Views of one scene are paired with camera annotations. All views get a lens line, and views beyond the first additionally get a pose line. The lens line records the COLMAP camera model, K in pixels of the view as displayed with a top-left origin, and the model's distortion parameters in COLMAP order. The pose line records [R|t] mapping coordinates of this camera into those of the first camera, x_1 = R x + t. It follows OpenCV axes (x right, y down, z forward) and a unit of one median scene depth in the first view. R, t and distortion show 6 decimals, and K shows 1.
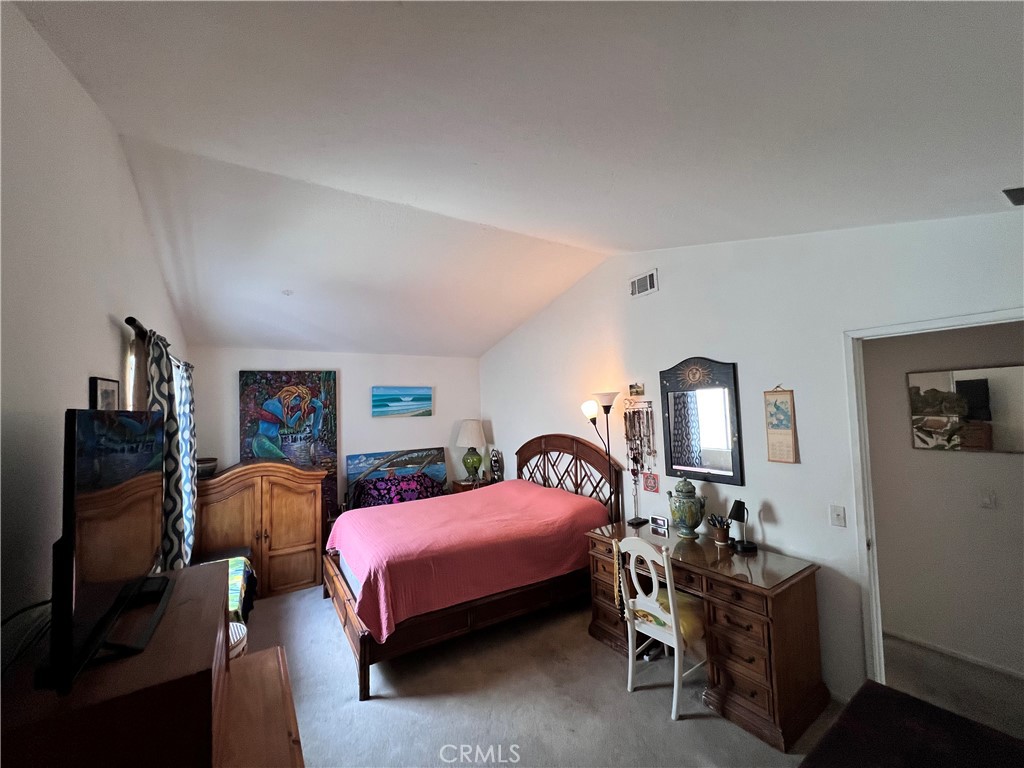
lens RADIAL K [[409.0, 0, 512.6], [0, 409.0, 386.3], [0, 0, 1]] dist [-0.000918, -0.000318]
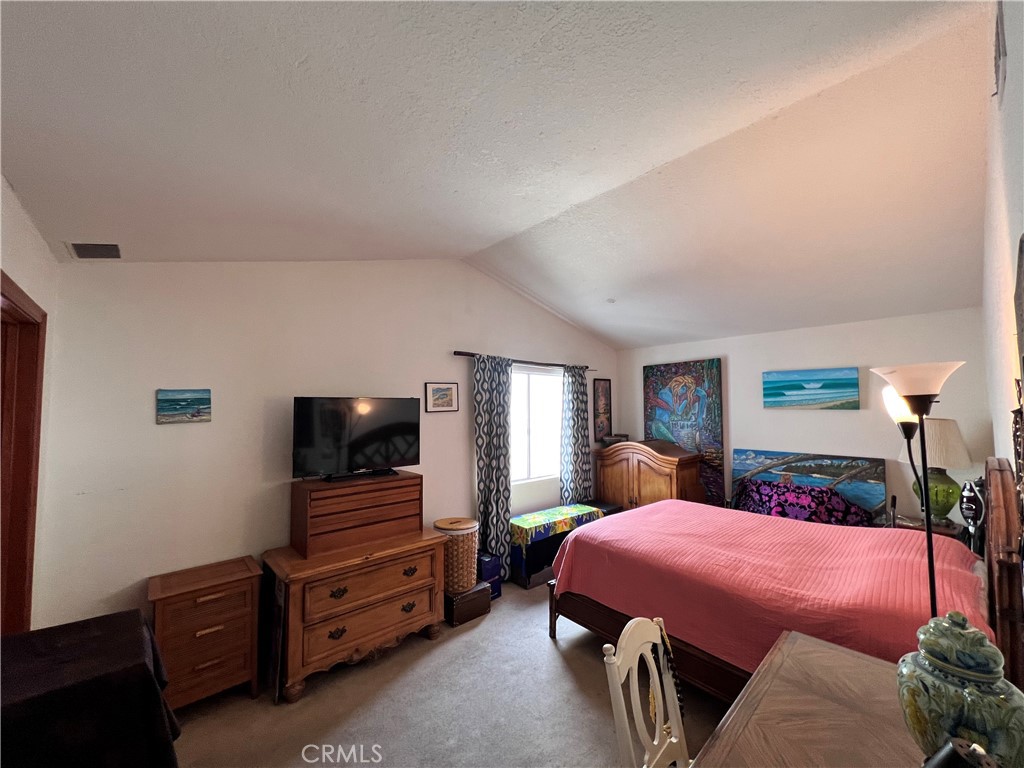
lens RADIAL K [[409.0, 0, 512.6], [0, 409.0, 386.3], [0, 0, 1]] dist [-0.000918, -0.000318]
pose [[0.161754, -0.018835, -0.986651, 0.425785], [0.048104, 0.998780, -0.011180, 0.015375], [0.985658, -0.045654, 0.162462, 0.367997]]
